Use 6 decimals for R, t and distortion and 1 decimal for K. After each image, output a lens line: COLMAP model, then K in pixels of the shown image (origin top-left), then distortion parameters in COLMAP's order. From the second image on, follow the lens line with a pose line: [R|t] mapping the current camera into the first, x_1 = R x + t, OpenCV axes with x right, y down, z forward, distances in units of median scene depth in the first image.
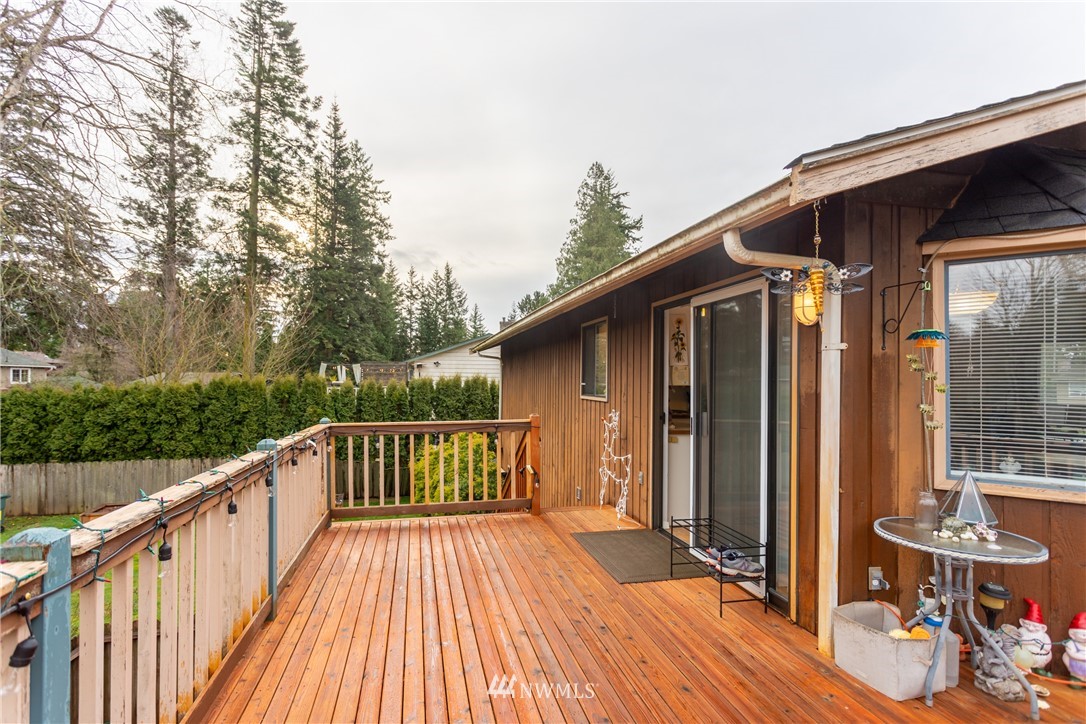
lens RADIAL K [[517.3, 0, 518.8], [0, 517.3, 372.4], [0, 0, 1]] dist [0.002846, 0.000998]
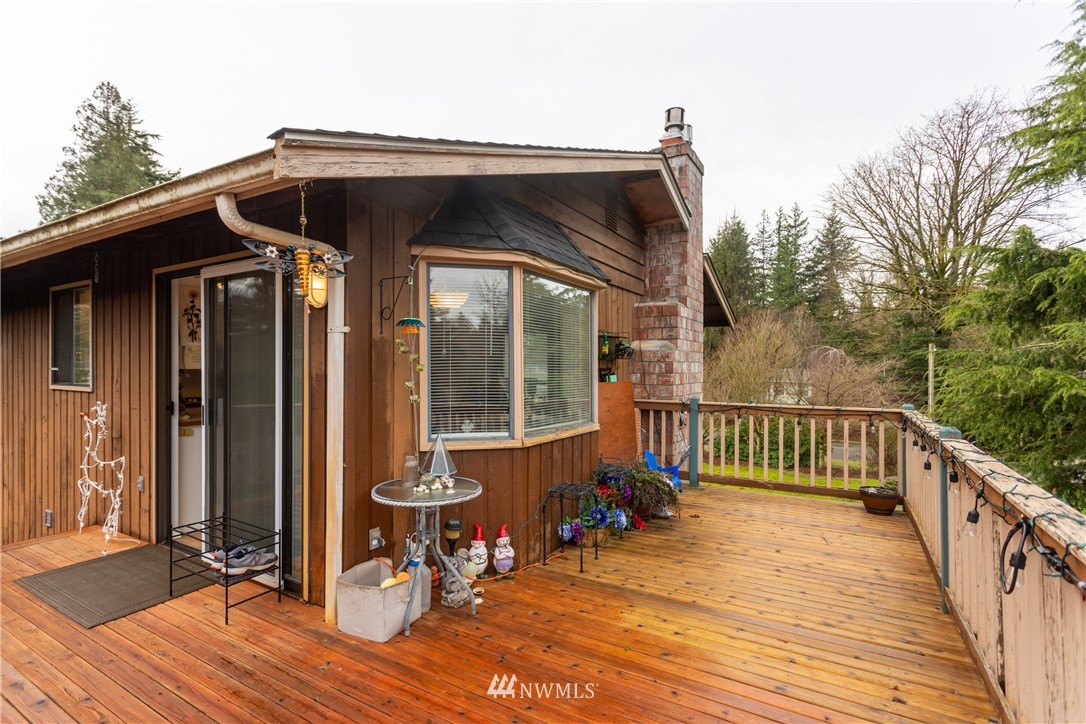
lens RADIAL K [[515.3, 0, 537.8], [0, 515.3, 363.3], [0, 0, 1]] dist [0.002029, 0.001127]
pose [[0.672413, -0.007363, 0.740140, 0.105750], [-0.004358, 0.999894, 0.013907, 0.002266], [-0.740164, -0.012577, 0.672309, -0.003345]]
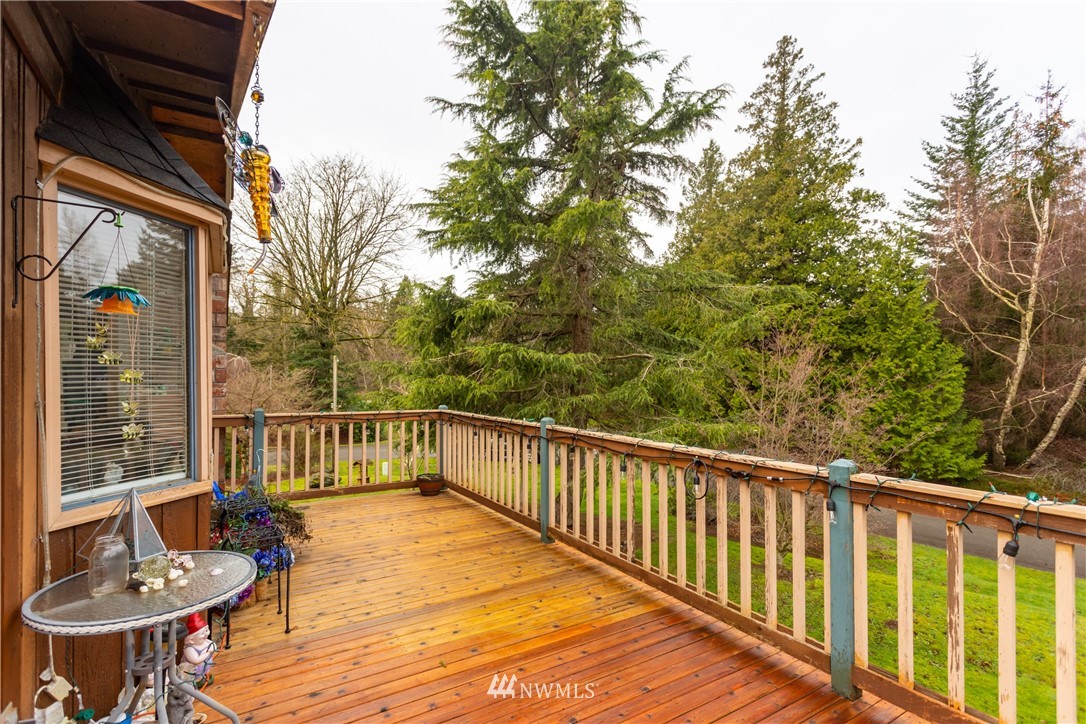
lens RADIAL K [[515.9, 0, 542.4], [0, 515.9, 374.4], [0, 0, 1]] dist [0.001776, 0.000144]
pose [[-0.352403, -0.011444, 0.935778, -0.007902], [-0.027574, 0.999618, 0.001840, 0.011286], [-0.935442, -0.025154, -0.352584, 0.678702]]
